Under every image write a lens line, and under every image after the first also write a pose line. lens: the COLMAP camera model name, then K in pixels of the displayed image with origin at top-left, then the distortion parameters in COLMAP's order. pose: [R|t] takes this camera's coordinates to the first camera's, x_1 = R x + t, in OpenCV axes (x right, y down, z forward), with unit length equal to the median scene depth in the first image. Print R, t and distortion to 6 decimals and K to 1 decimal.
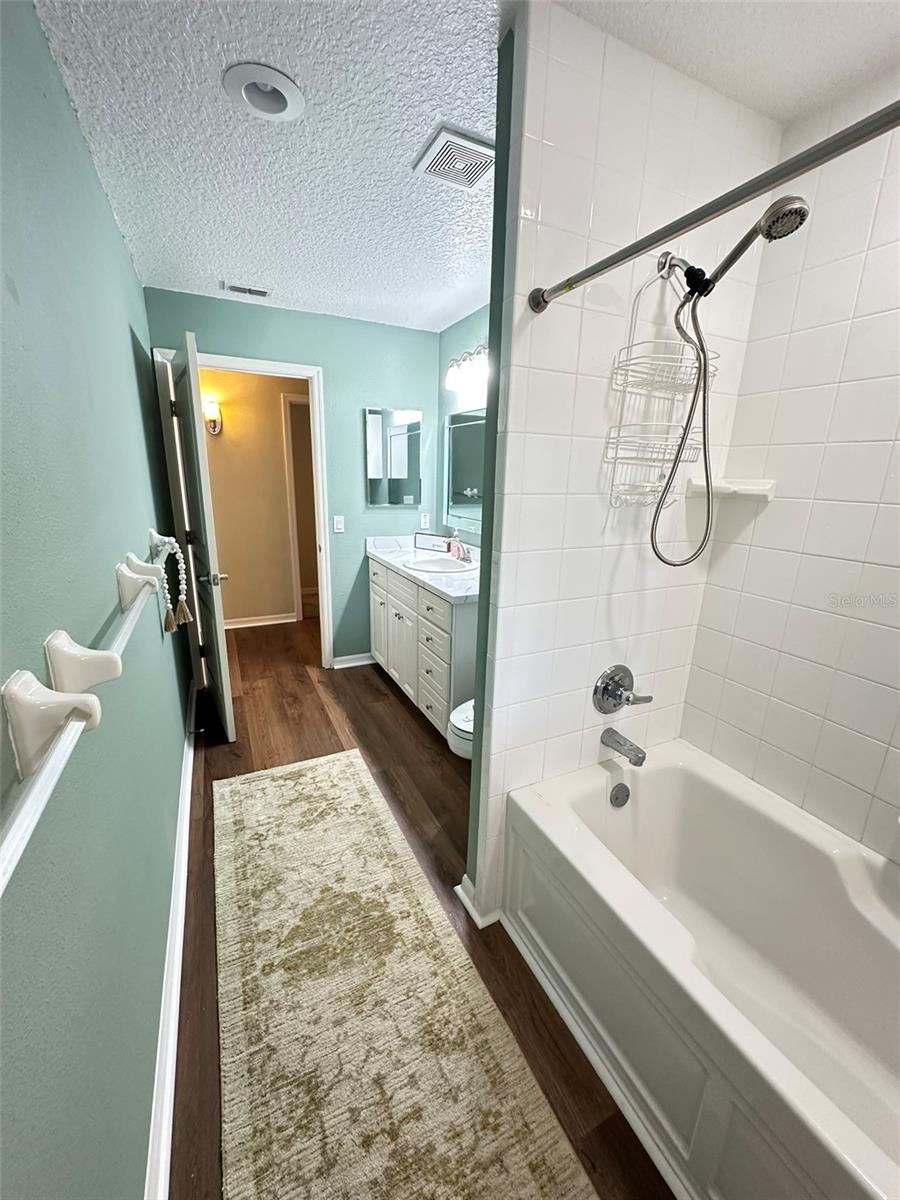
lens RADIAL K [[477.5, 0, 449.5], [0, 477.5, 599.1], [0, 0, 1]] dist [-0.000424, 0.000069]
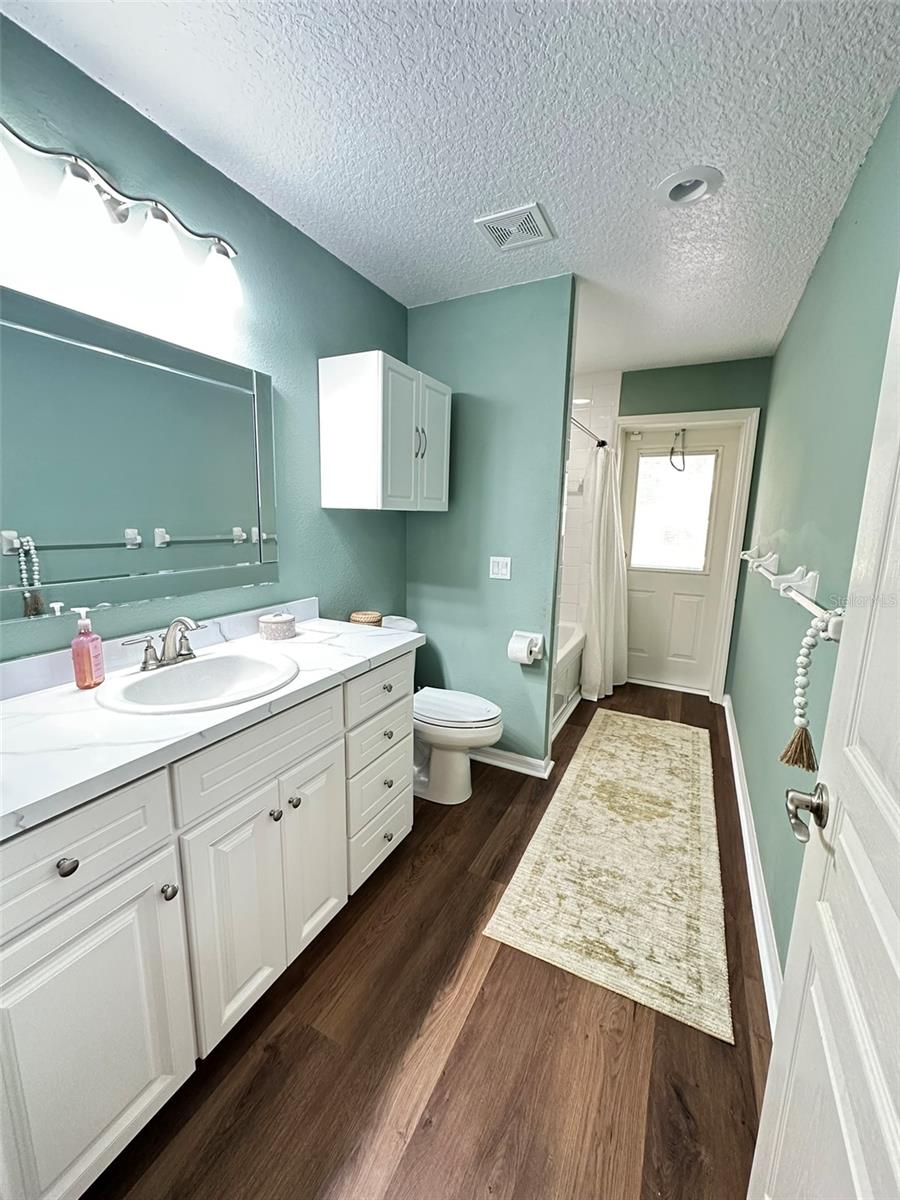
lens RADIAL K [[477.5, 0, 446.7], [0, 477.5, 596.9], [0, 0, 1]] dist [-0.000424, 0.000069]
pose [[-0.598727, -0.163895, 0.784005, -0.802559], [0.179144, 0.926641, 0.330521, -0.408133], [-0.780662, 0.338342, -0.525444, 1.710526]]
